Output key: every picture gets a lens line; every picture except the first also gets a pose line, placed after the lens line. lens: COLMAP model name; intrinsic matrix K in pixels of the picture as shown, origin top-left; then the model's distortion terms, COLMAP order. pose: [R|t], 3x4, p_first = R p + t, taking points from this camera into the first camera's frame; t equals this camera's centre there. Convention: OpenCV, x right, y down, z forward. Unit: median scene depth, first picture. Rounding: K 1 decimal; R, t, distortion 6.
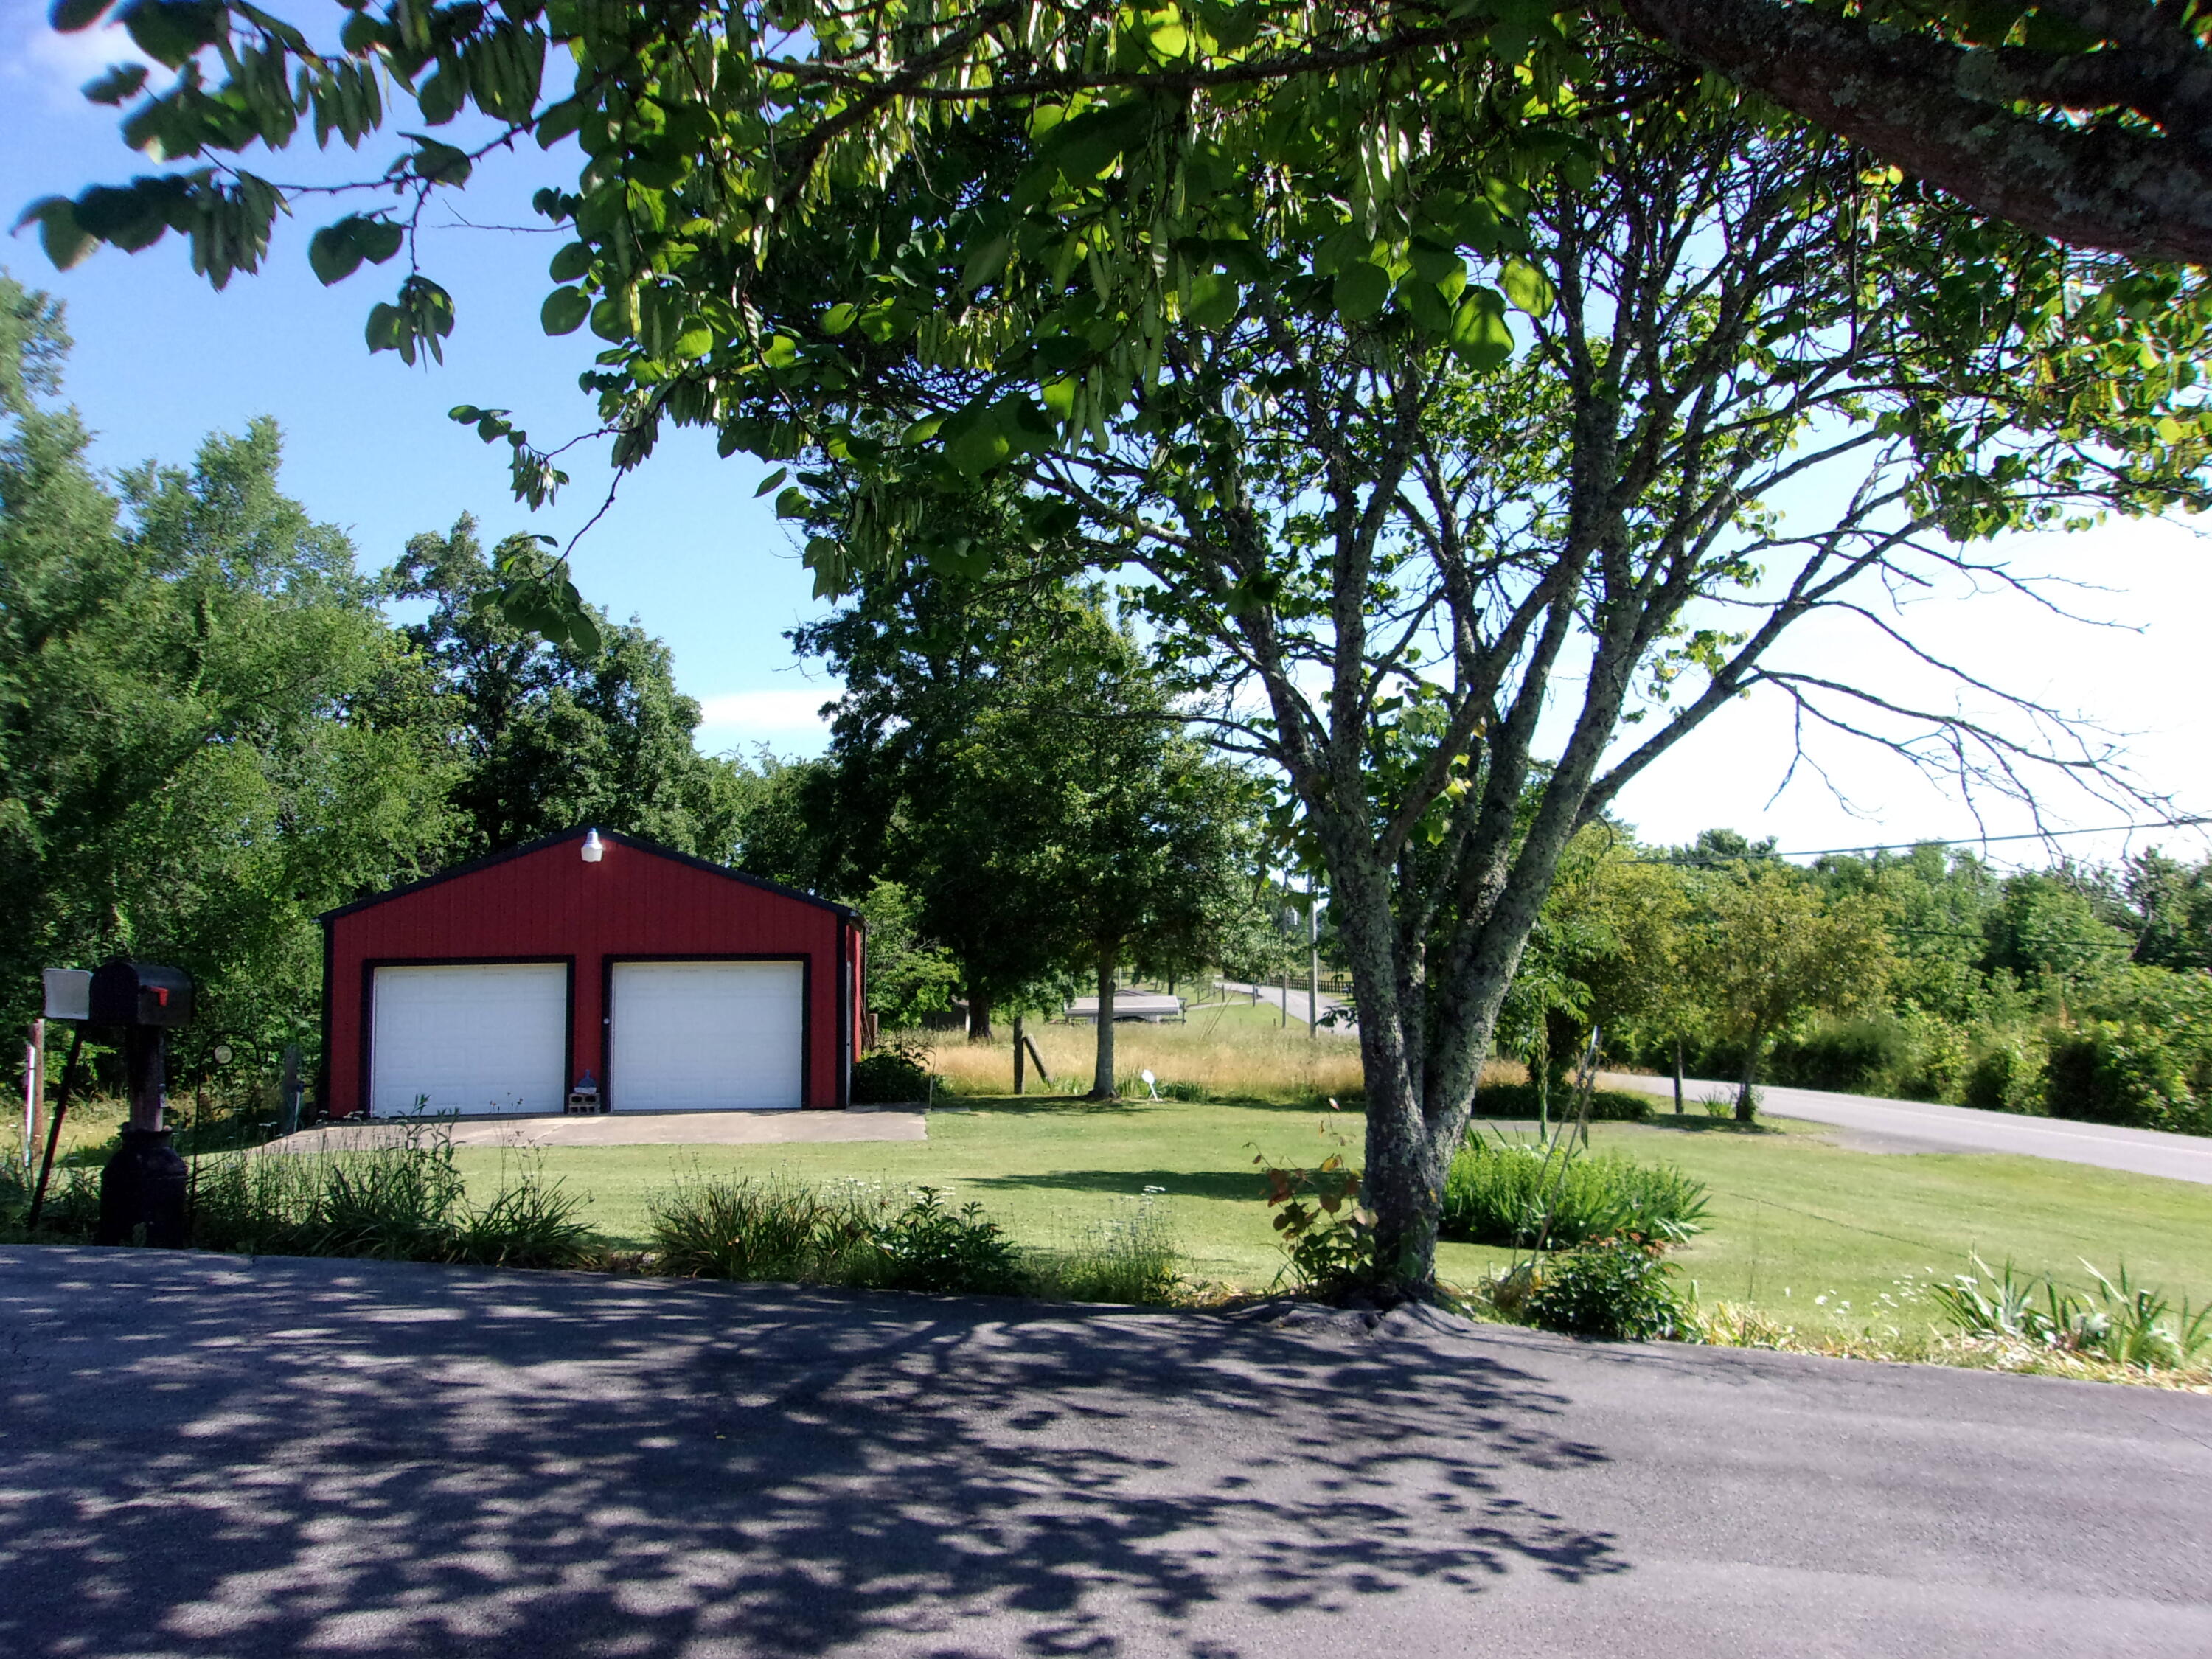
lens RADIAL K [[1821.3, 0, 1111.0], [0, 1821.3, 833.9], [0, 0, 1]] dist [0.042481, -0.015645]
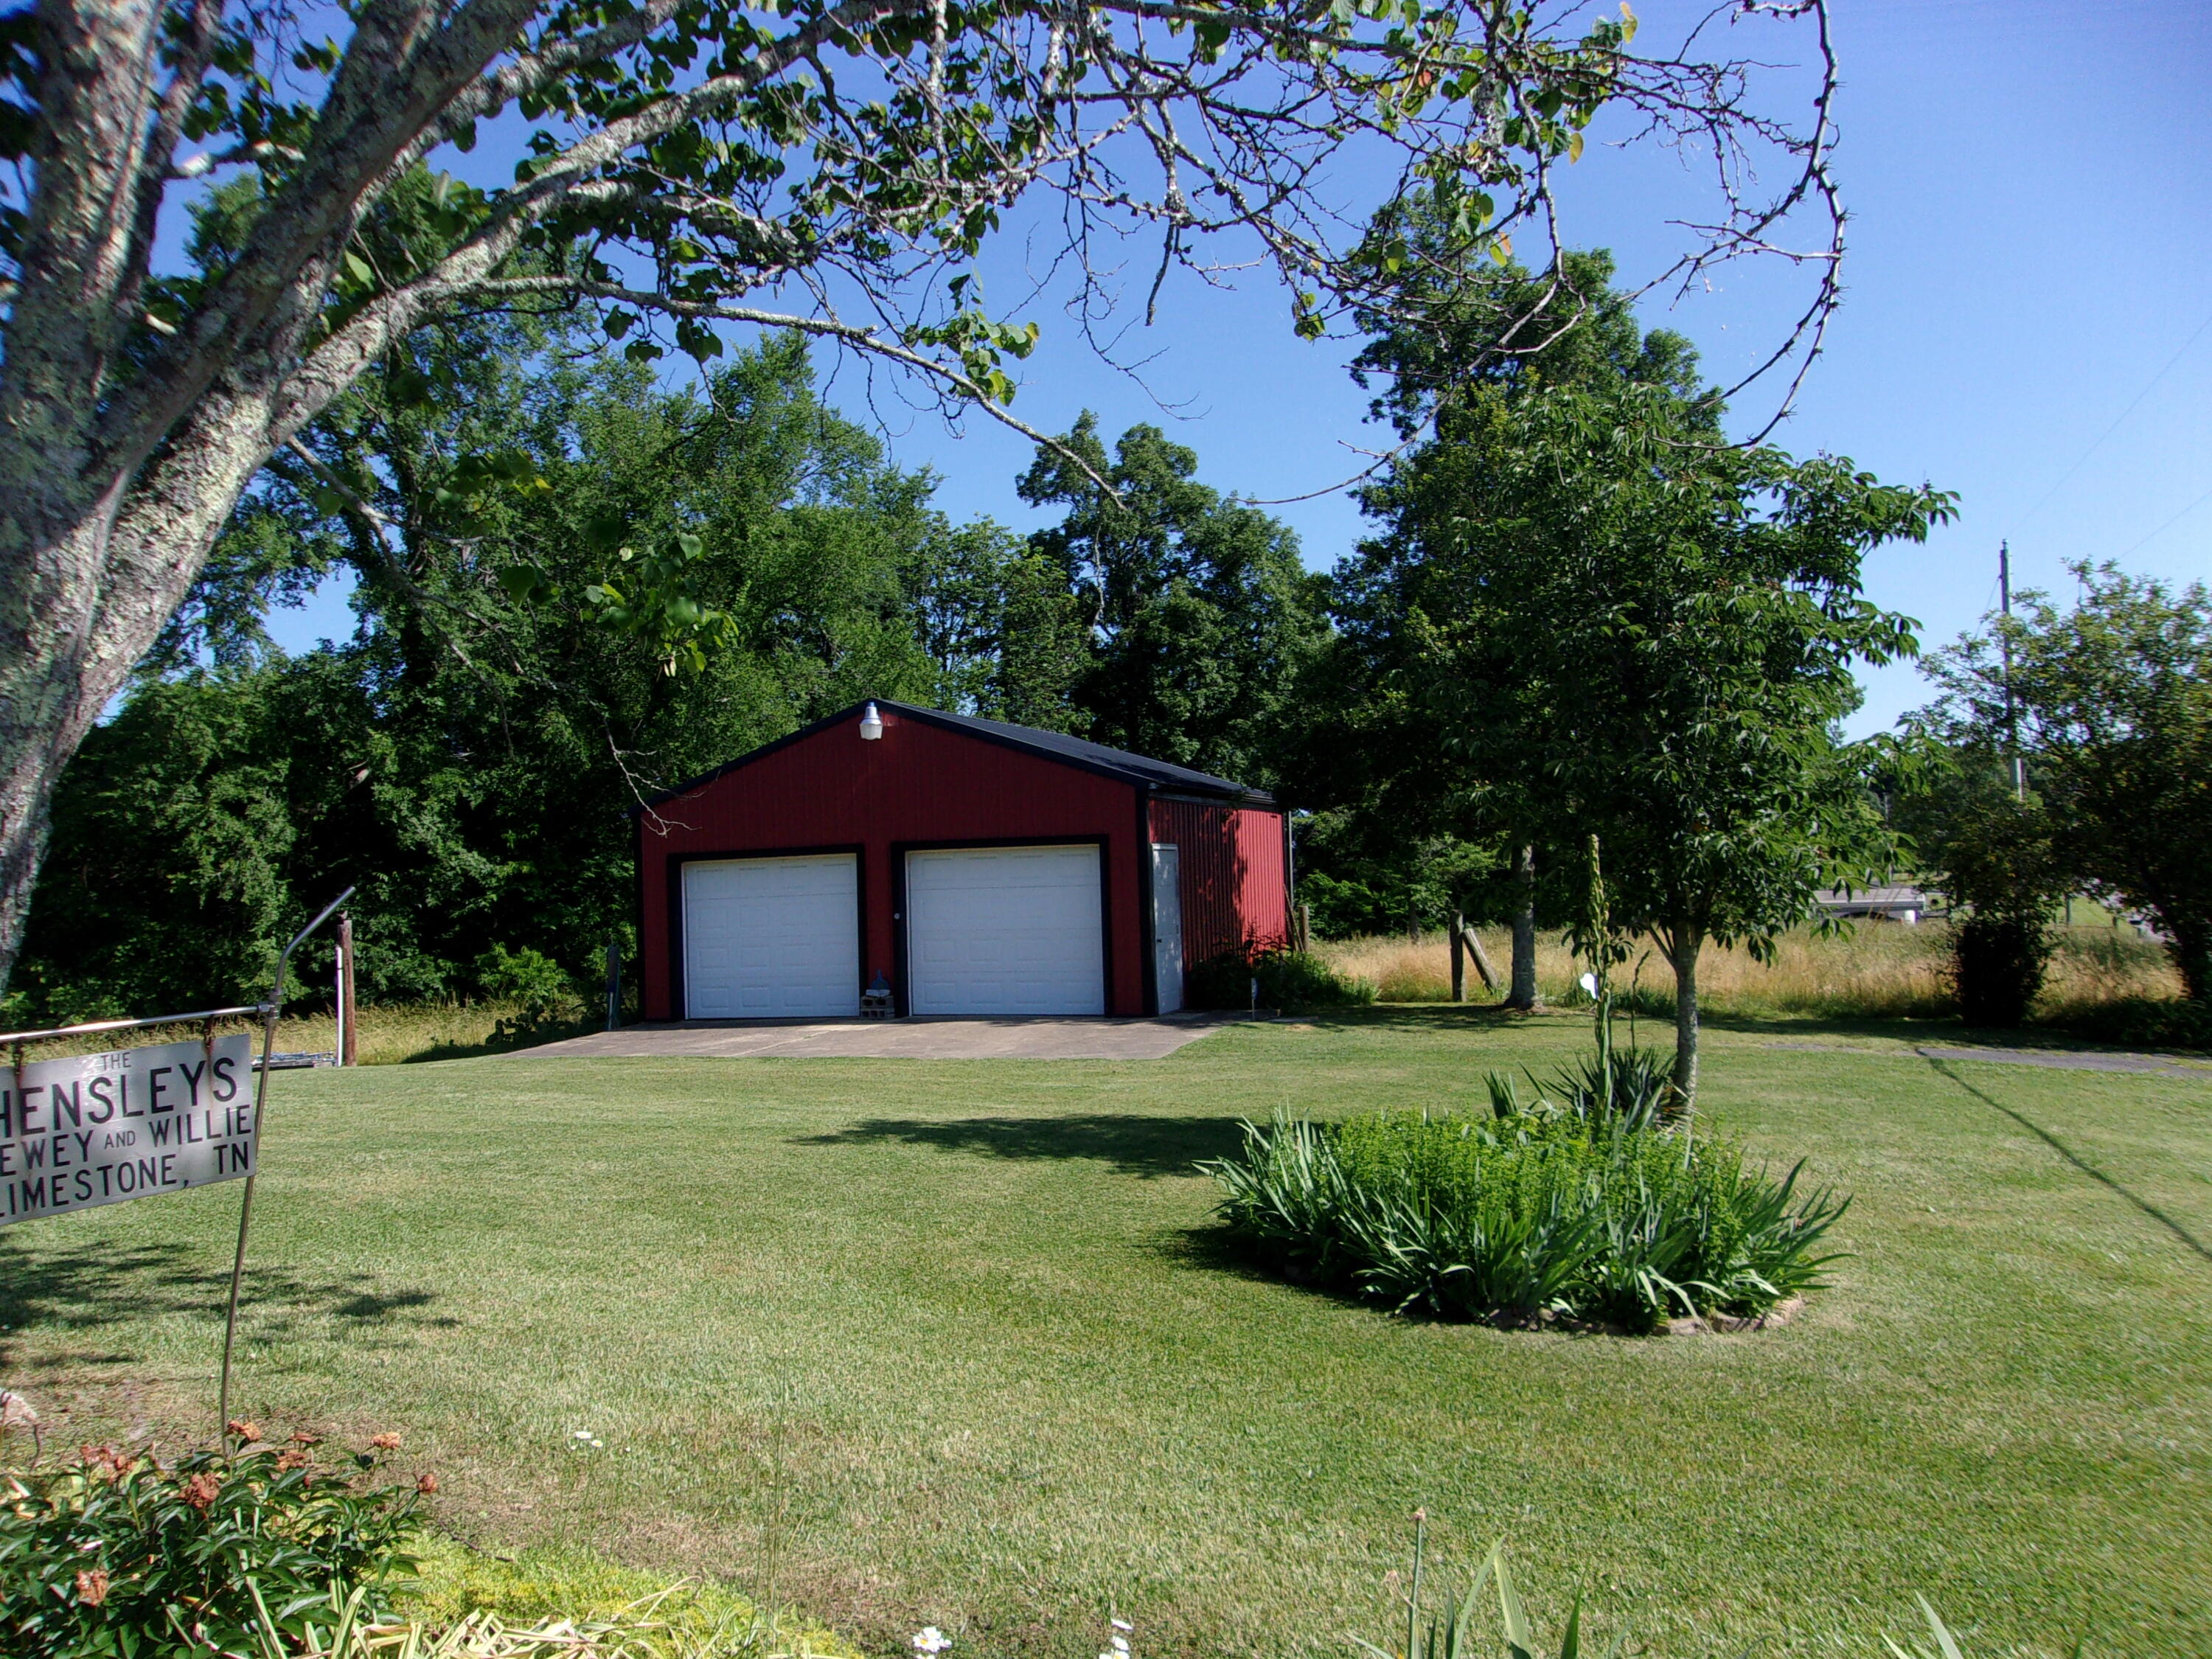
lens RADIAL K [[1821.3, 0, 1099.3], [0, 1821.3, 835.4], [0, 0, 1]] dist [0.042481, -0.015645]
pose [[0.902634, -0.028267, -0.429479, 0.078138], [0.053114, 0.997530, 0.045974, 0.010578], [0.427119, -0.064309, 0.901906, 0.093772]]
